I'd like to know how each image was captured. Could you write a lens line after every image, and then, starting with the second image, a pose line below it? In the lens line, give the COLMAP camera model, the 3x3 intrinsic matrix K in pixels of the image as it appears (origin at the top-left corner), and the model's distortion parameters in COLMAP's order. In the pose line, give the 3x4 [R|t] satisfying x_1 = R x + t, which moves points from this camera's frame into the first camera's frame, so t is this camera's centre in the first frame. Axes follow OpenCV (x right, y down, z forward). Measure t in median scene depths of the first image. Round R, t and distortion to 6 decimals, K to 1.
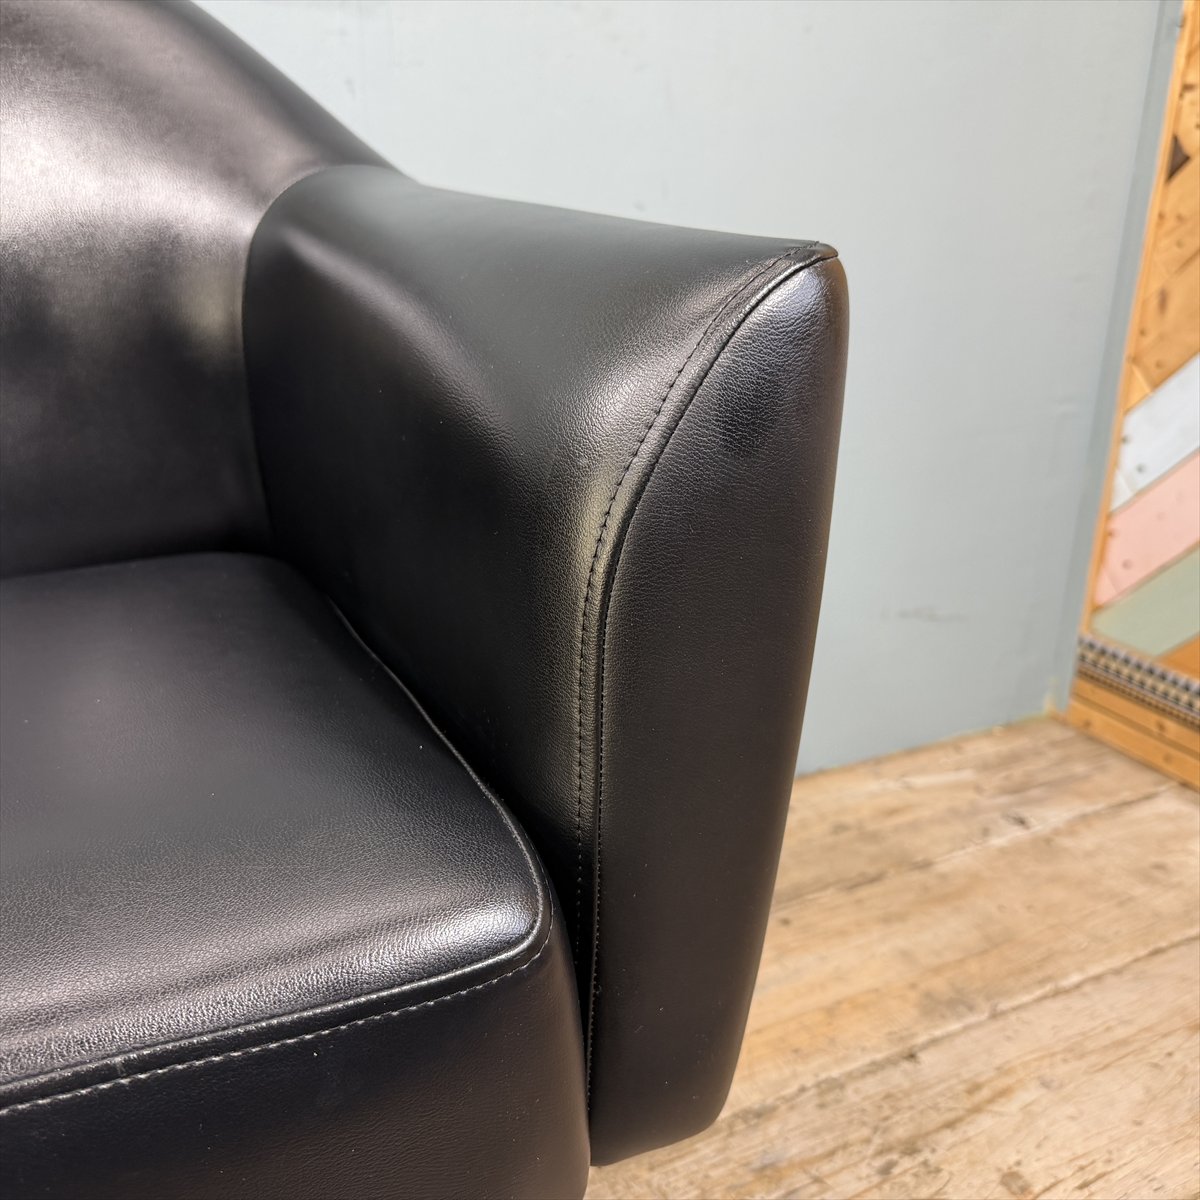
lens RADIAL K [[1144.1, 0, 596.6], [0, 1144.1, 592.6], [0, 0, 1]] dist [0.068175, -0.147318]
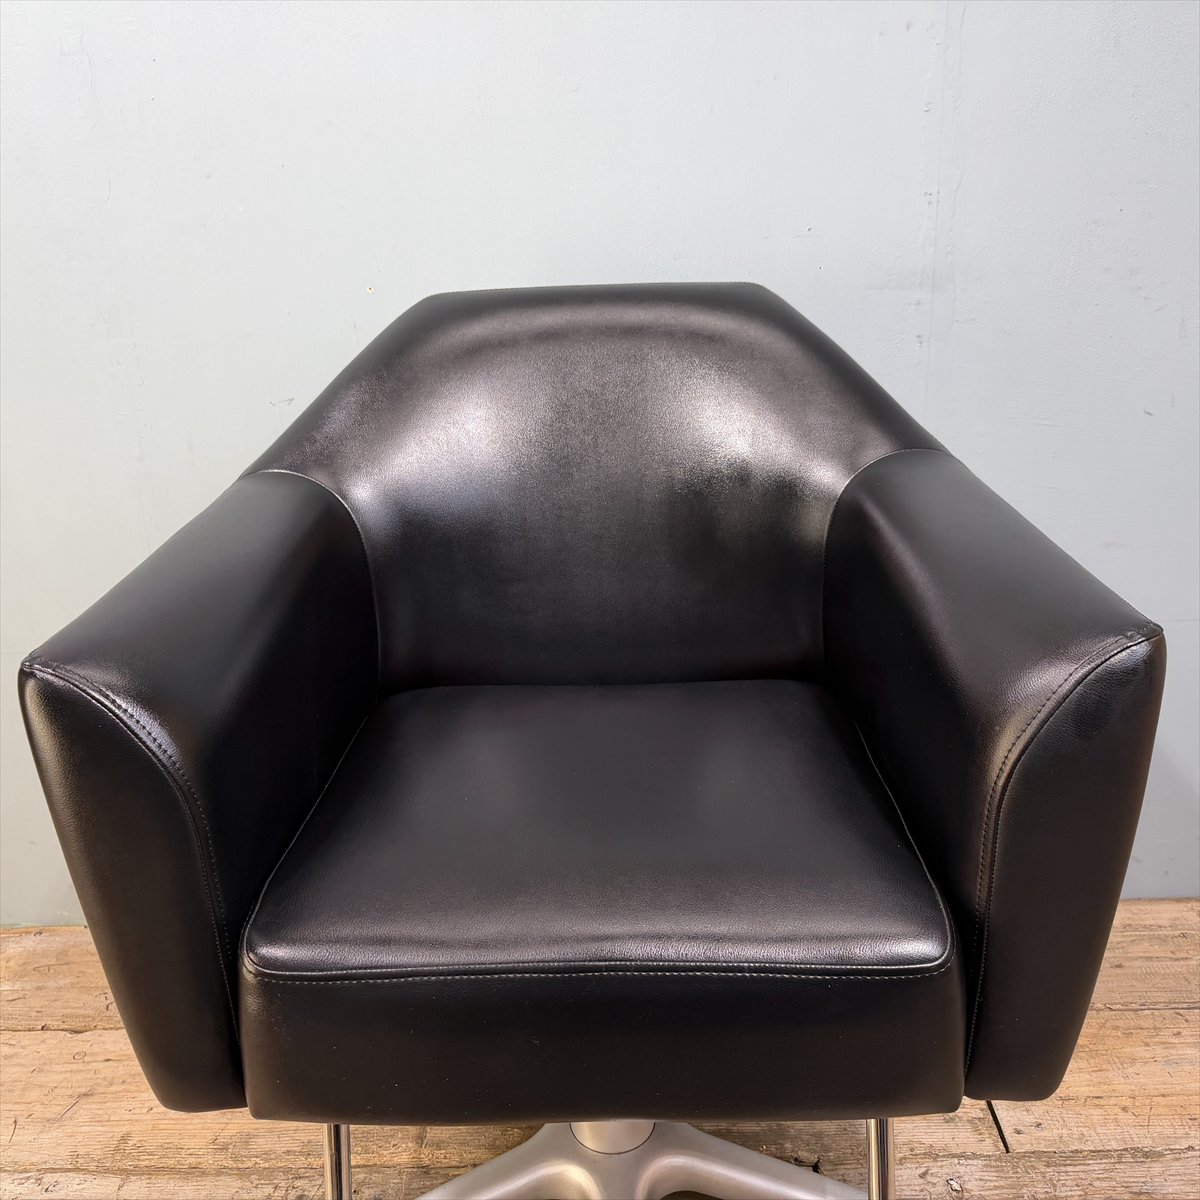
lens RADIAL K [[1142.7, 0, 592.0], [0, 1142.7, 600.6], [0, 0, 1]] dist [0.019237, -0.031797]
pose [[0.892076, 0.115369, -0.436910, 0.111571], [-0.114308, 0.993027, 0.028825, -0.171869], [0.437189, 0.024228, 0.899043, -0.596053]]
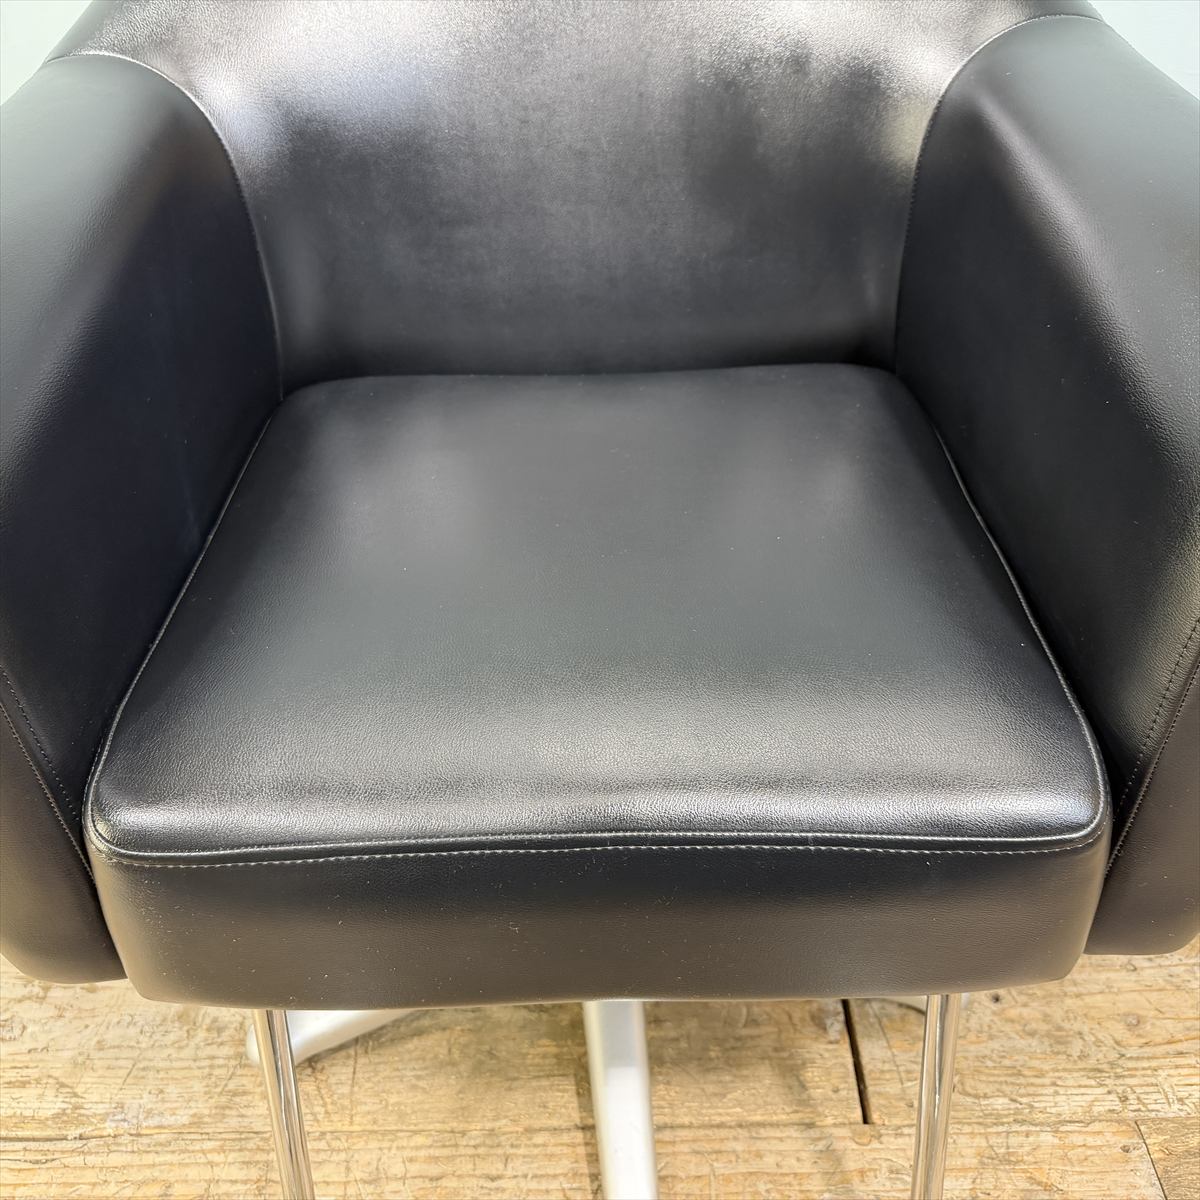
lens RADIAL K [[1161.6, 0, 590.9], [0, 1161.6, 612.7], [0, 0, 1]] dist [0.001766, -0.020838]
pose [[0.904884, 0.245200, -0.347940, -0.099849], [-0.110698, 0.924850, 0.363866, -0.217796], [0.411012, -0.290740, 0.864025, -0.219414]]
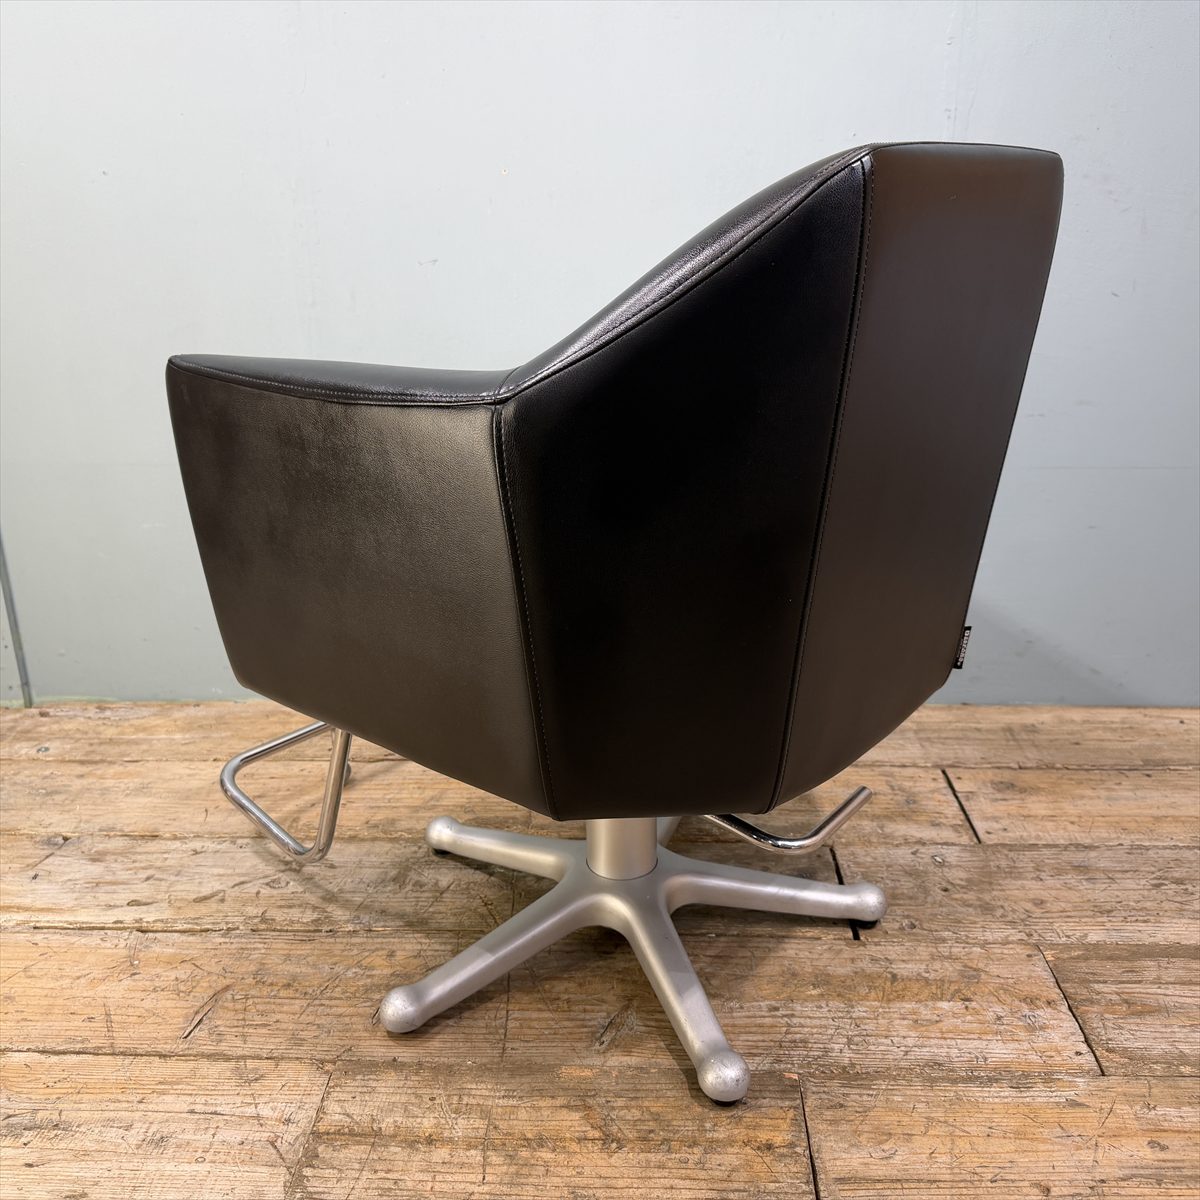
lens RADIAL K [[1135.5, 0, 603.9], [0, 1135.5, 597.8], [0, 0, 1]] dist [0.076831, -0.151242]
pose [[0.888219, 0.150696, -0.434002, 0.270264], [-0.151943, 0.987869, 0.032049, 0.221164], [0.433567, 0.037477, 0.900341, -1.152414]]
